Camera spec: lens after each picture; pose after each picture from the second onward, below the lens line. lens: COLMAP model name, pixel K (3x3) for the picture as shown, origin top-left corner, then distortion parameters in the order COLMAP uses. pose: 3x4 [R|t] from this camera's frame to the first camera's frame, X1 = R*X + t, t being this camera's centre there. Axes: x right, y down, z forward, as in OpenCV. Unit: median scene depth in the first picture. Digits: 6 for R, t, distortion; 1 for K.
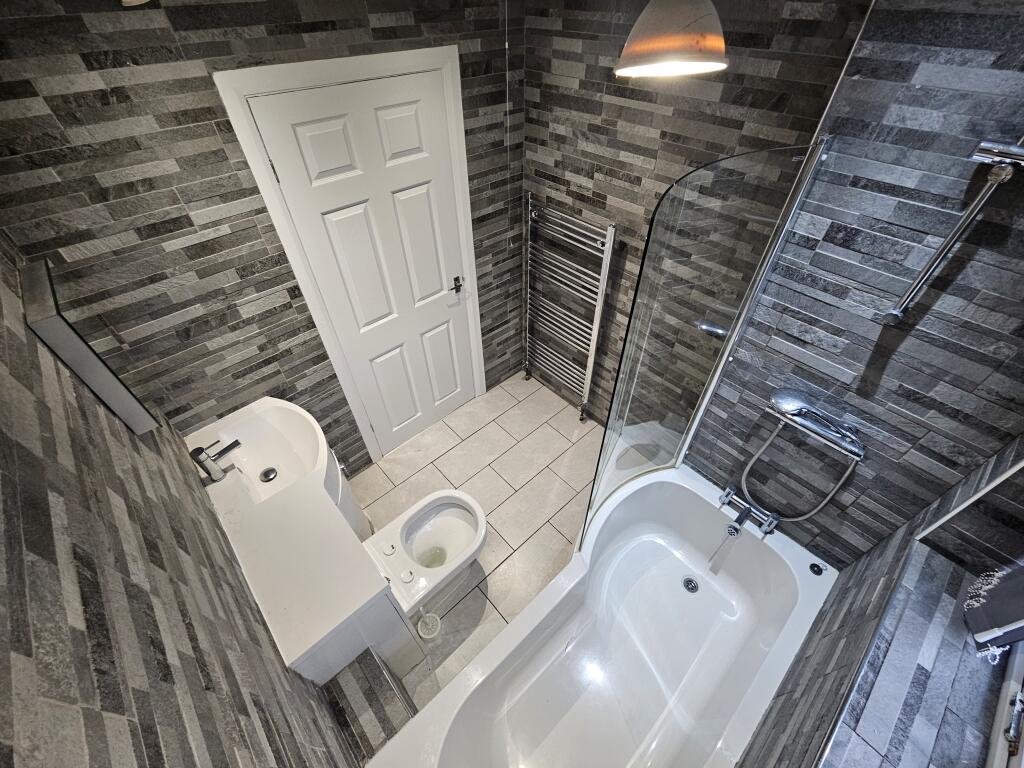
lens RADIAL K [[418.6, 0, 510.0], [0, 418.6, 381.3], [0, 0, 1]] dist [0.001707, -0.000059]
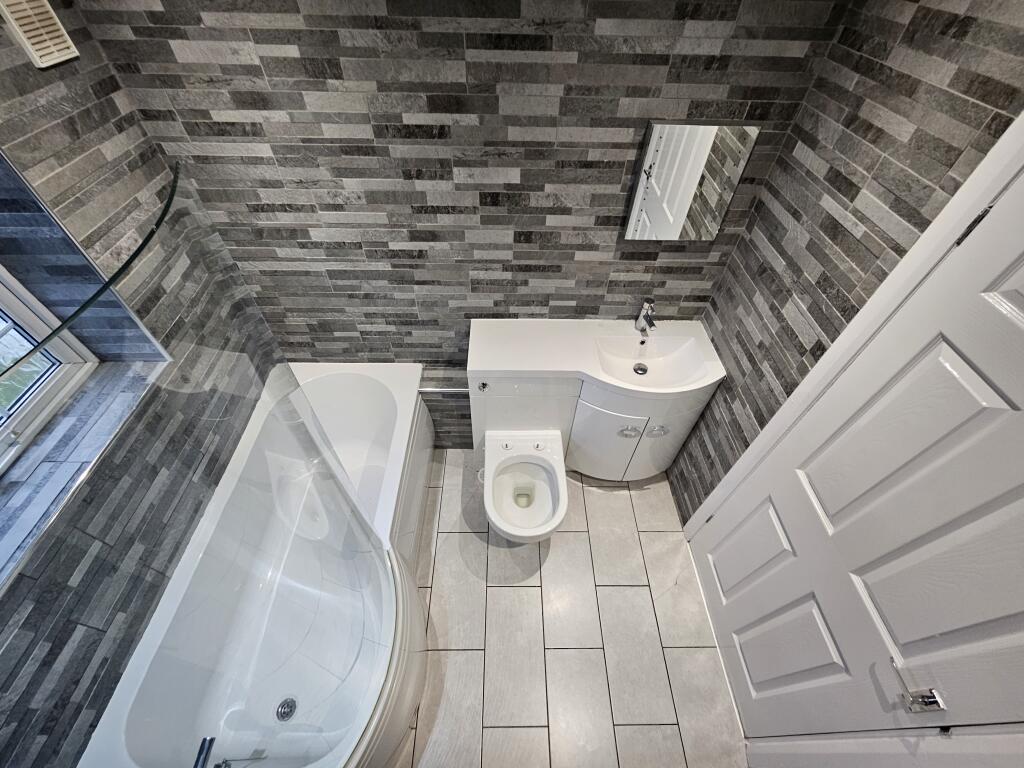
lens RADIAL K [[418.6, 0, 510.0], [0, 418.6, 381.3], [0, 0, 1]] dist [0.001707, -0.000059]
pose [[-0.665405, 0.559973, -0.493627, 0.245224], [-0.534108, 0.104829, 0.838892, -0.577503], [0.521503, 0.821852, 0.229332, 0.656613]]
